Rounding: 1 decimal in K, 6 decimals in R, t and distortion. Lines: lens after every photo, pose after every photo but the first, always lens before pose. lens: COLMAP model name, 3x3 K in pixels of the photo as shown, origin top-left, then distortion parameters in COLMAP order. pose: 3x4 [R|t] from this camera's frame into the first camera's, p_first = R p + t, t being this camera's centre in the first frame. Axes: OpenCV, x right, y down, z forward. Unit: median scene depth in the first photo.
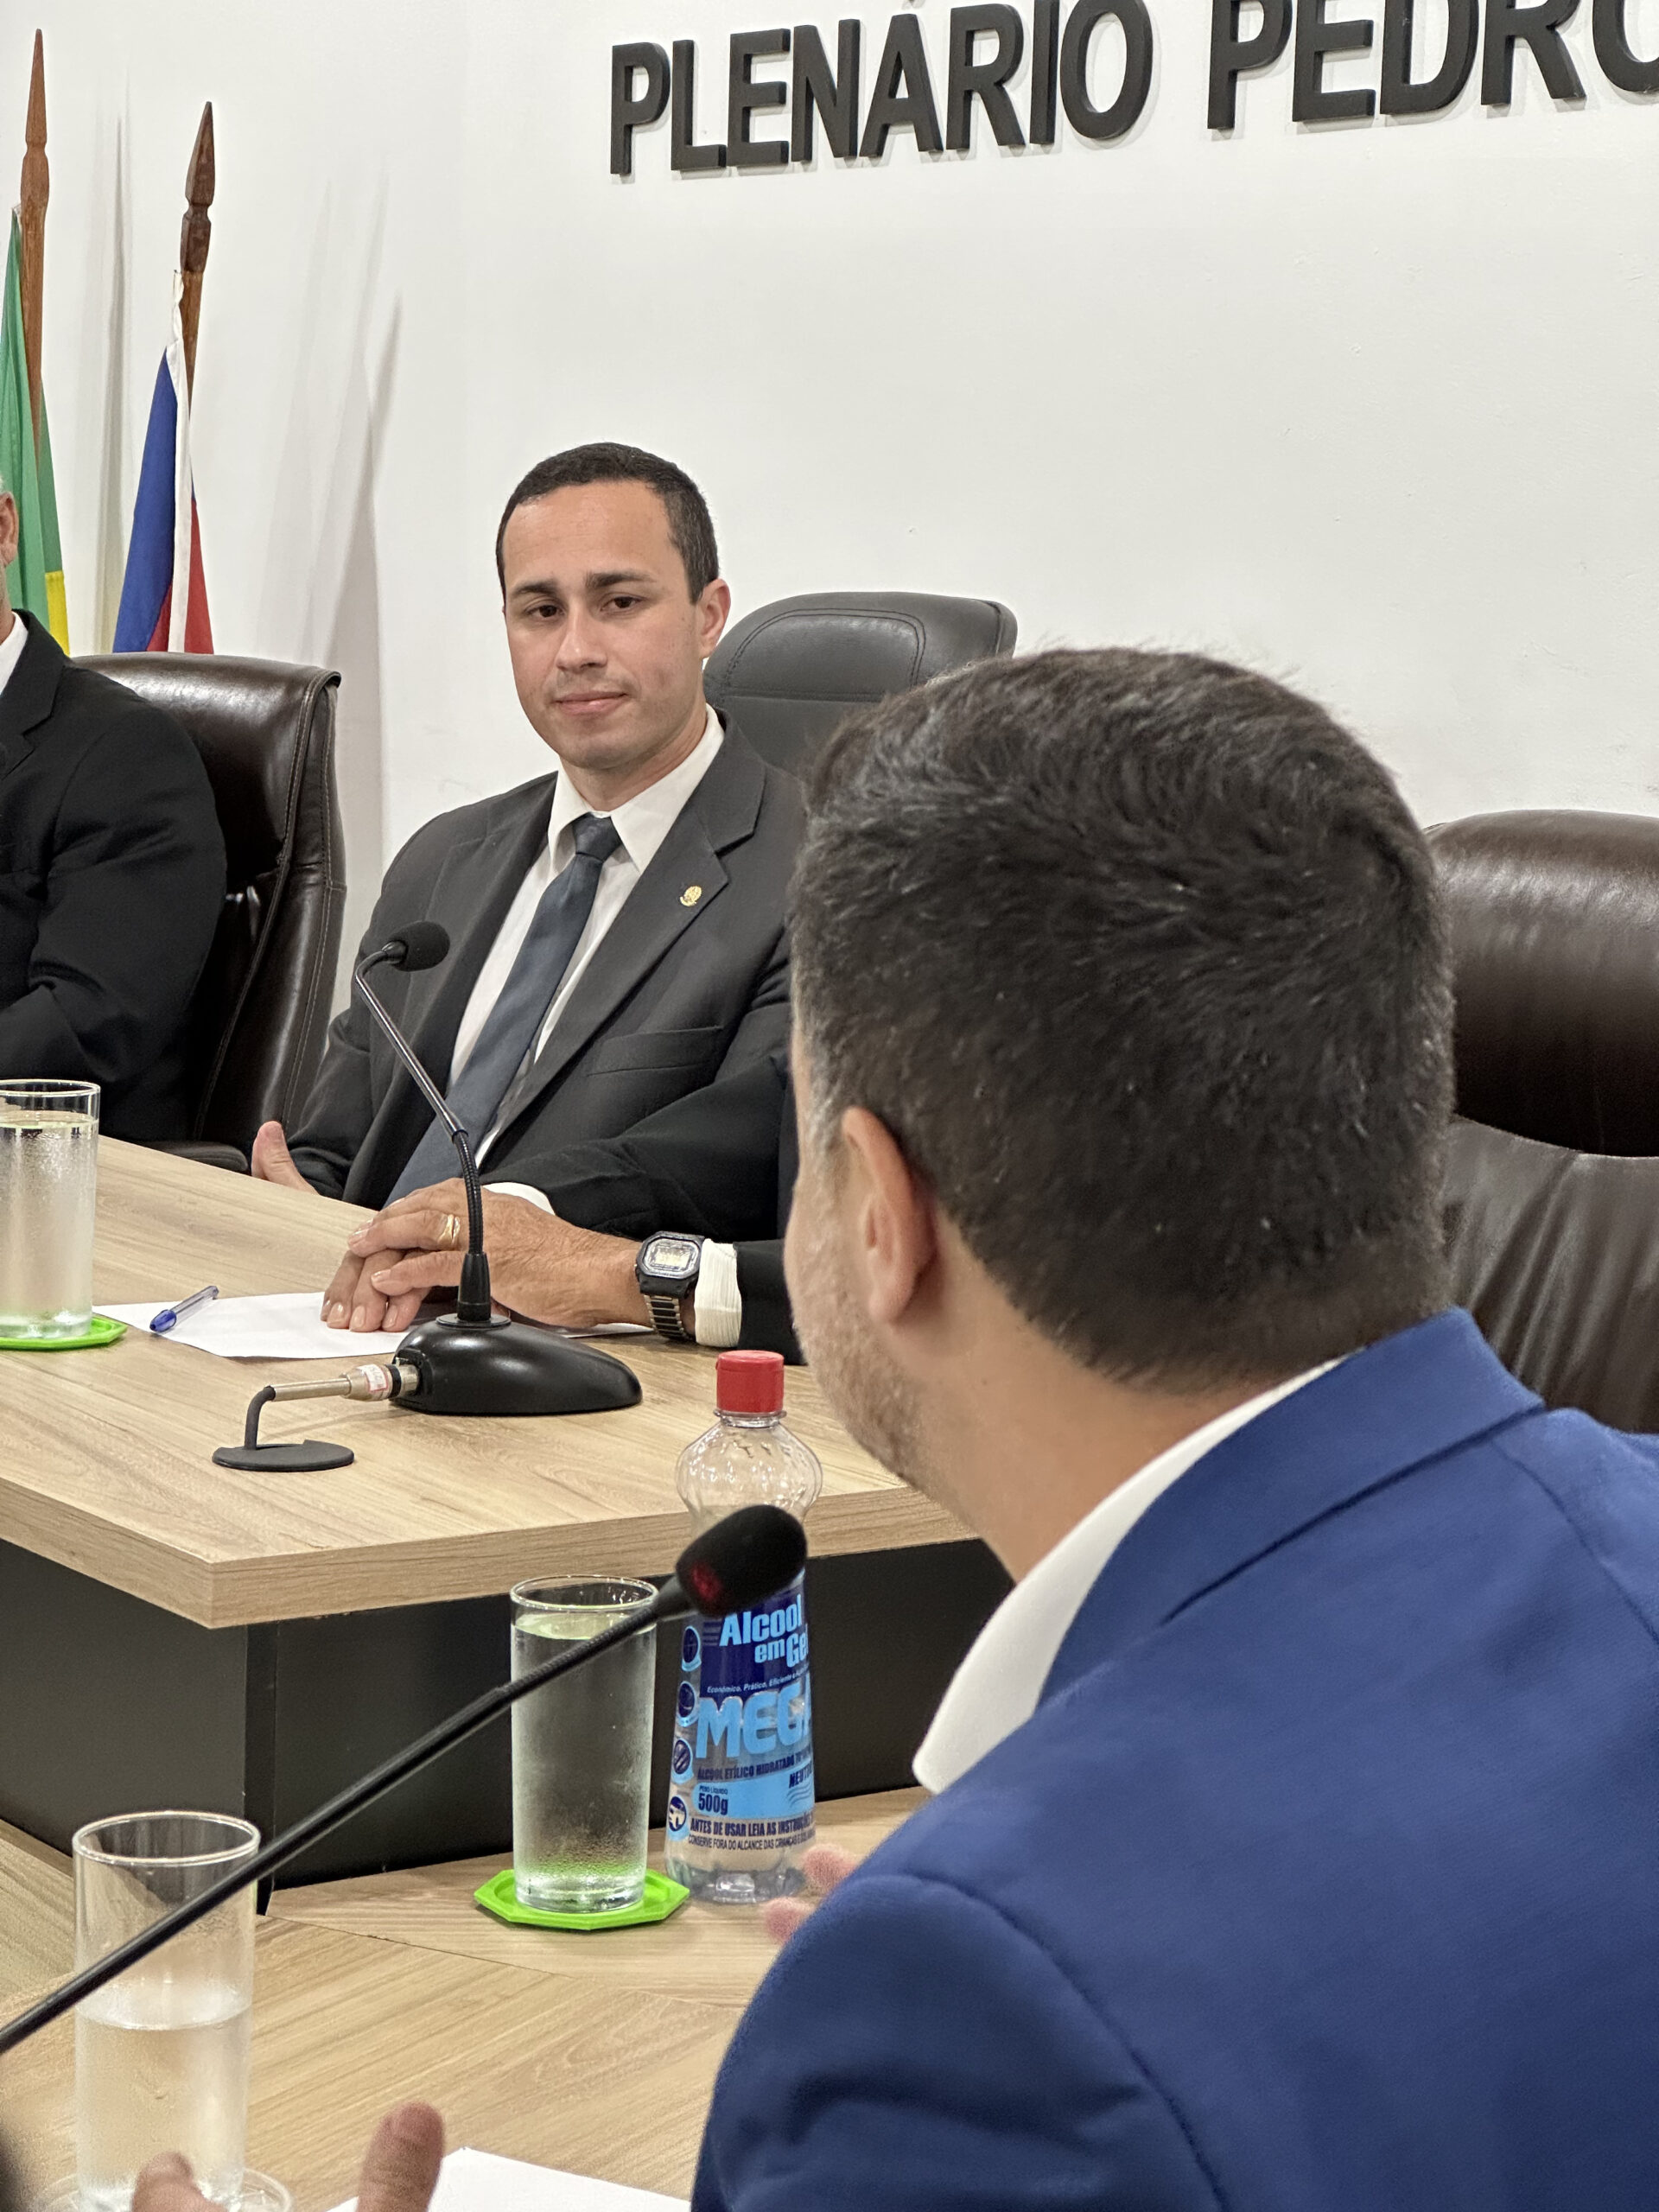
lens RADIAL K [[5014.9, 0, 856.6], [0, 5014.9, 1120.8], [0, 0, 1]] dist [0.006861, 0.000000]
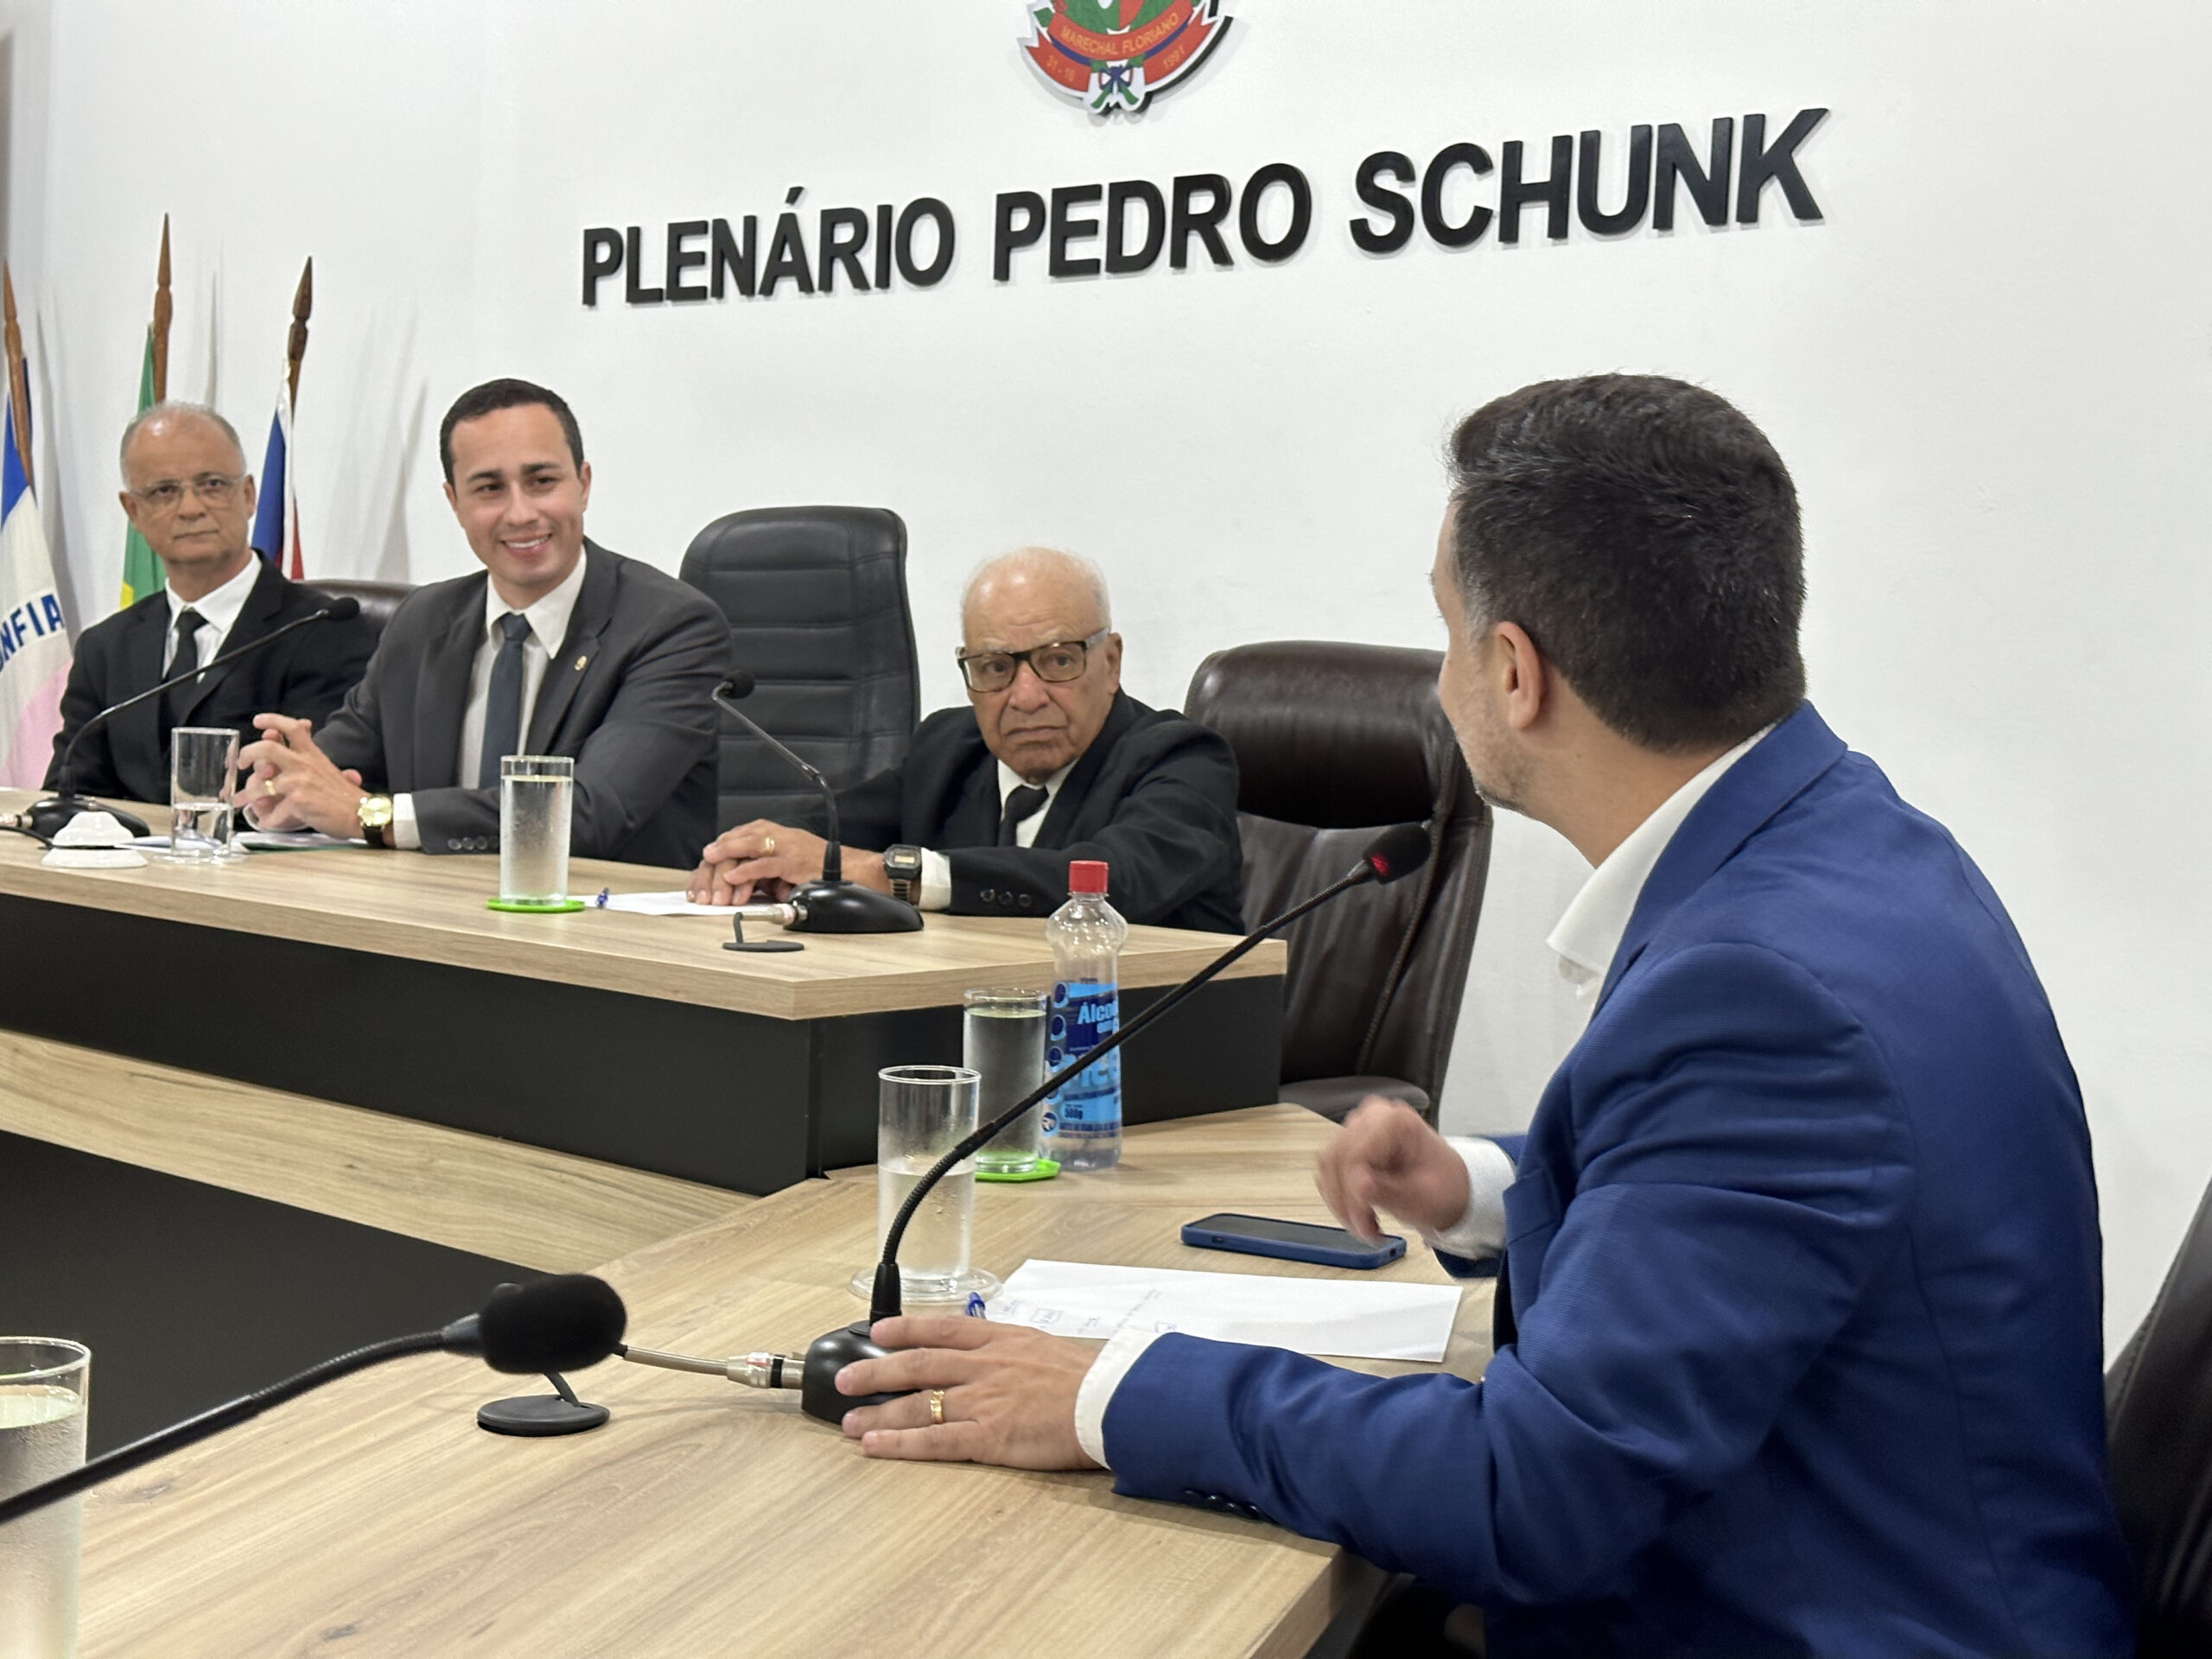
lens RADIAL K [[3057.0, 0, 1109.4], [0, 3057.0, 814.0], [0, 0, 1]] dist [0.101874, 0.000000]
pose [[0.972550, -0.001896, 0.232685, -0.157271], [0.013503, 0.998742, -0.048297, 0.046656], [-0.232300, 0.050113, 0.971352, -0.049932]]
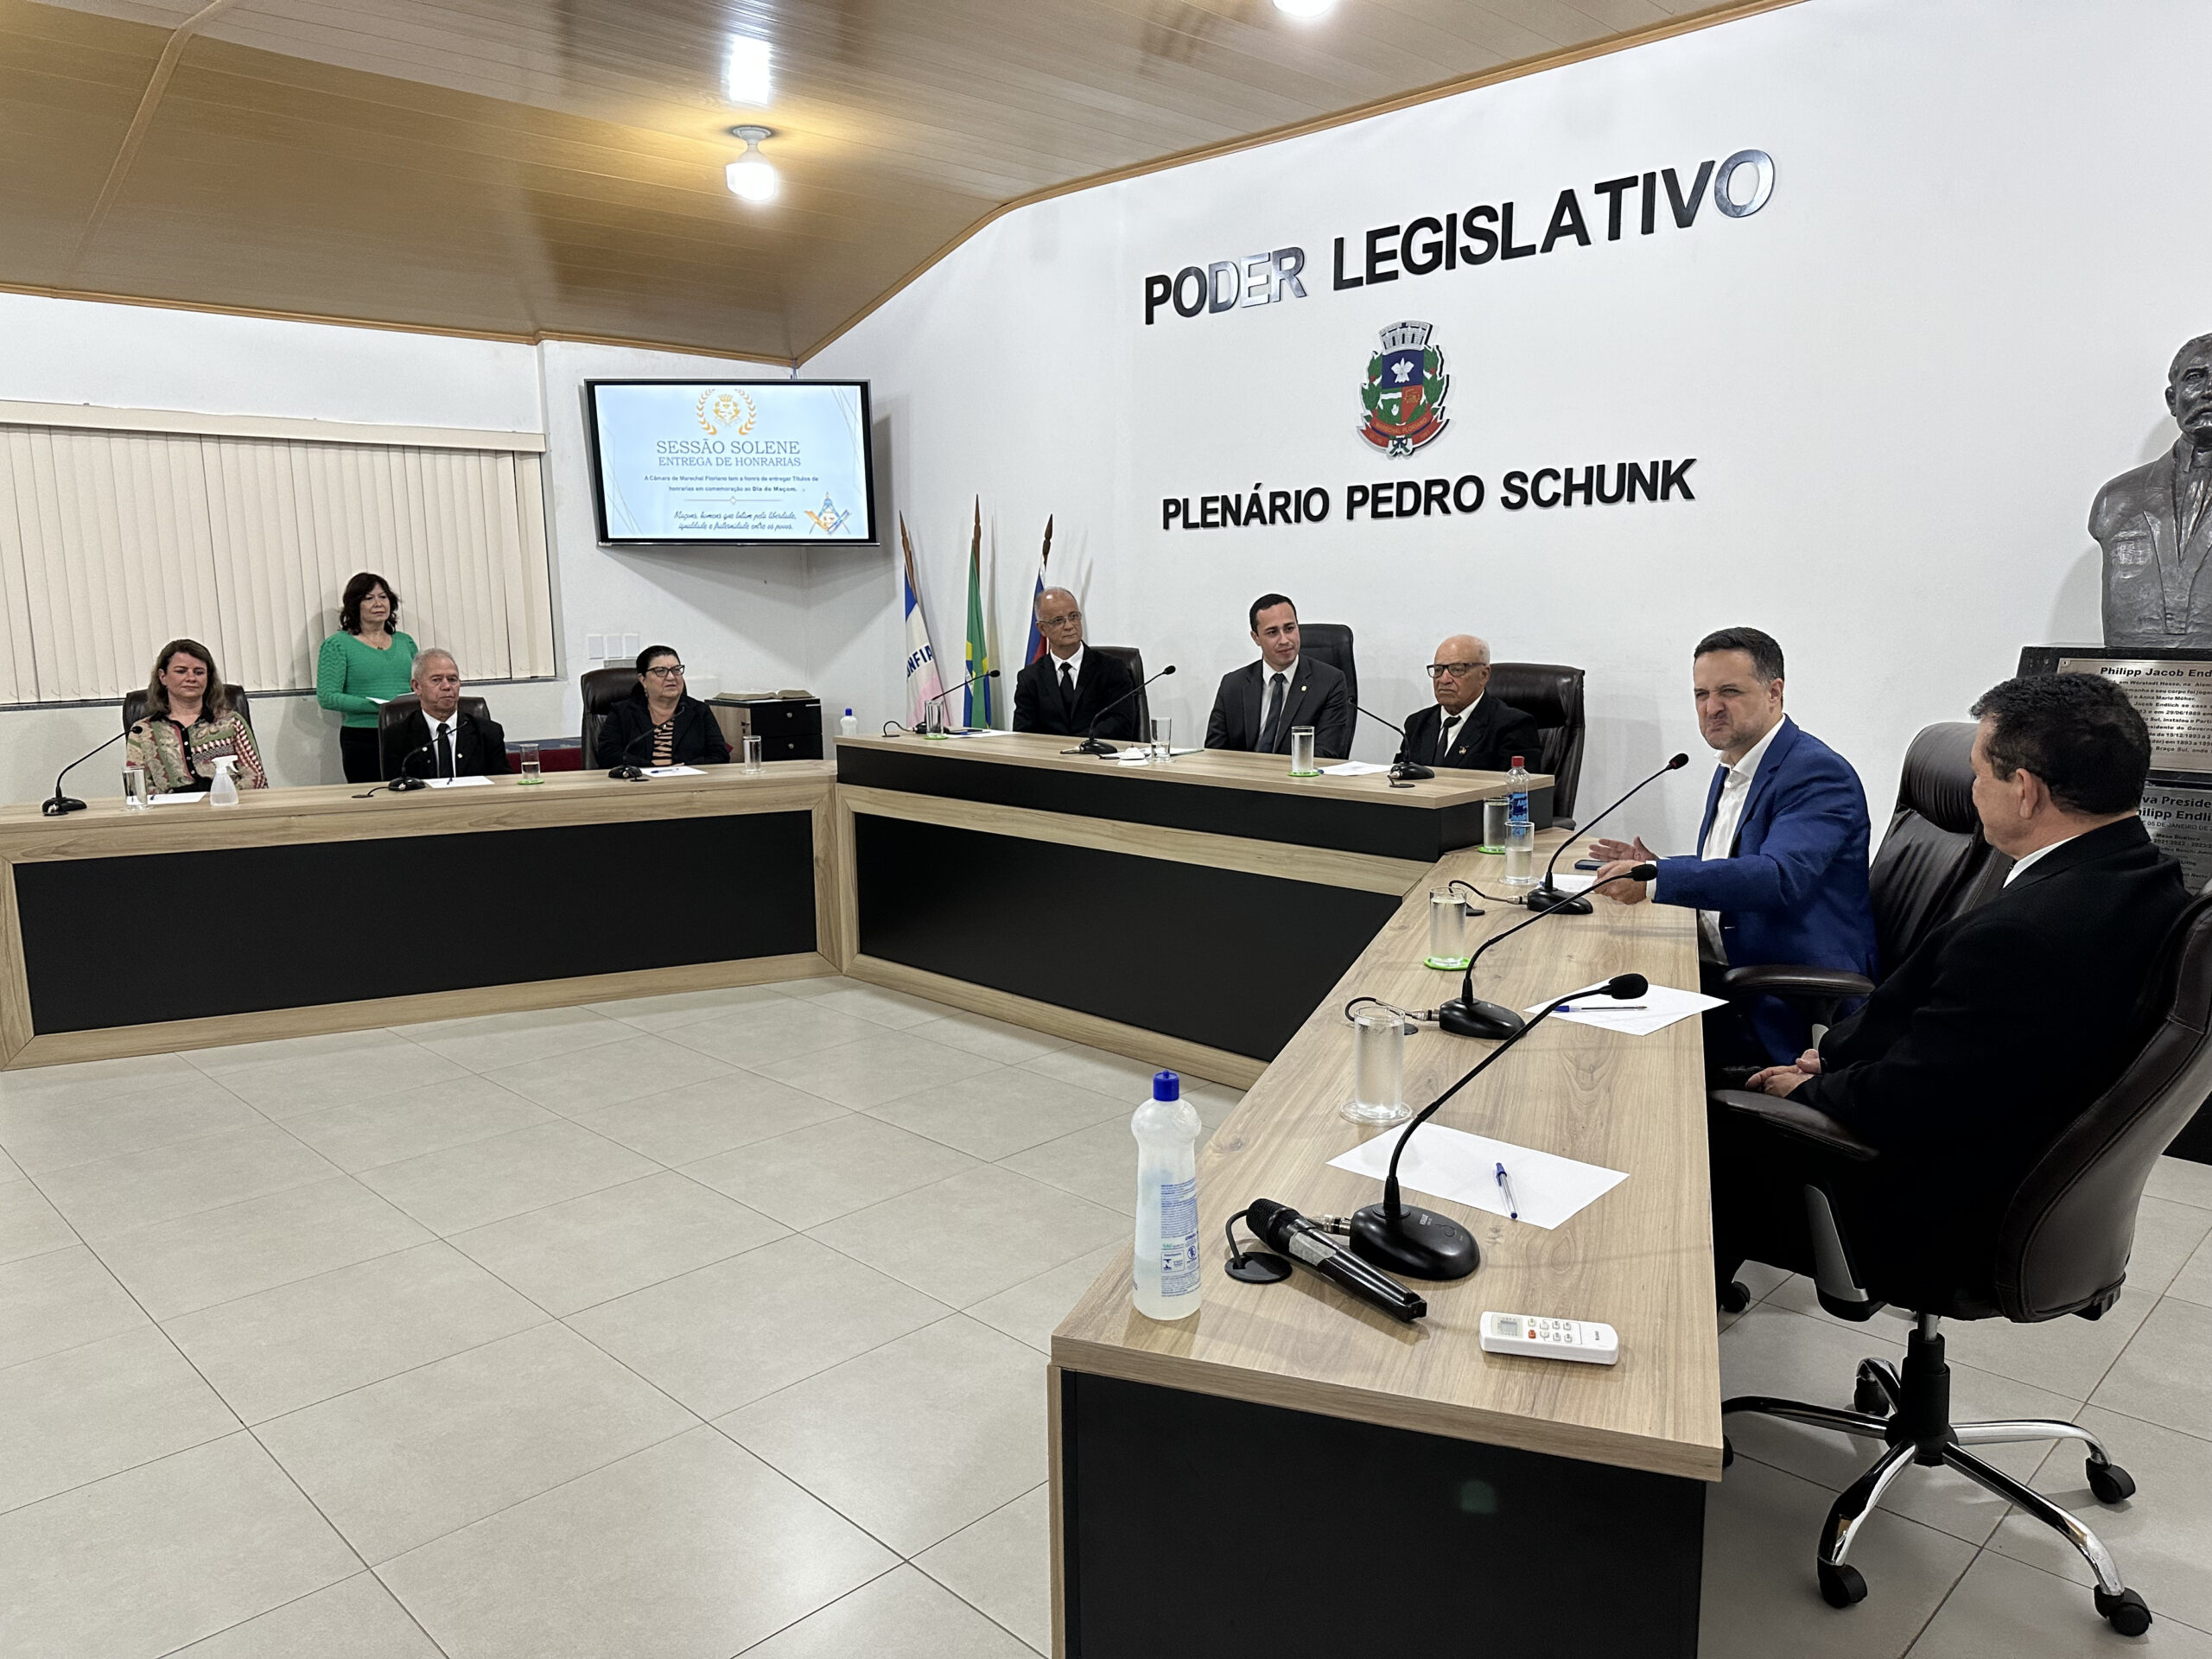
lens RADIAL K [[1500.8, 0, 1098.0], [0, 1500.8, 835.1], [0, 0, 1]] dist [0.016280, -0.025426]
pose [[0.984784, -0.057327, 0.164054, -0.441218], [0.051653, 0.997917, 0.038650, 0.027980], [-0.165928, -0.029588, 0.985694, -0.359766]]
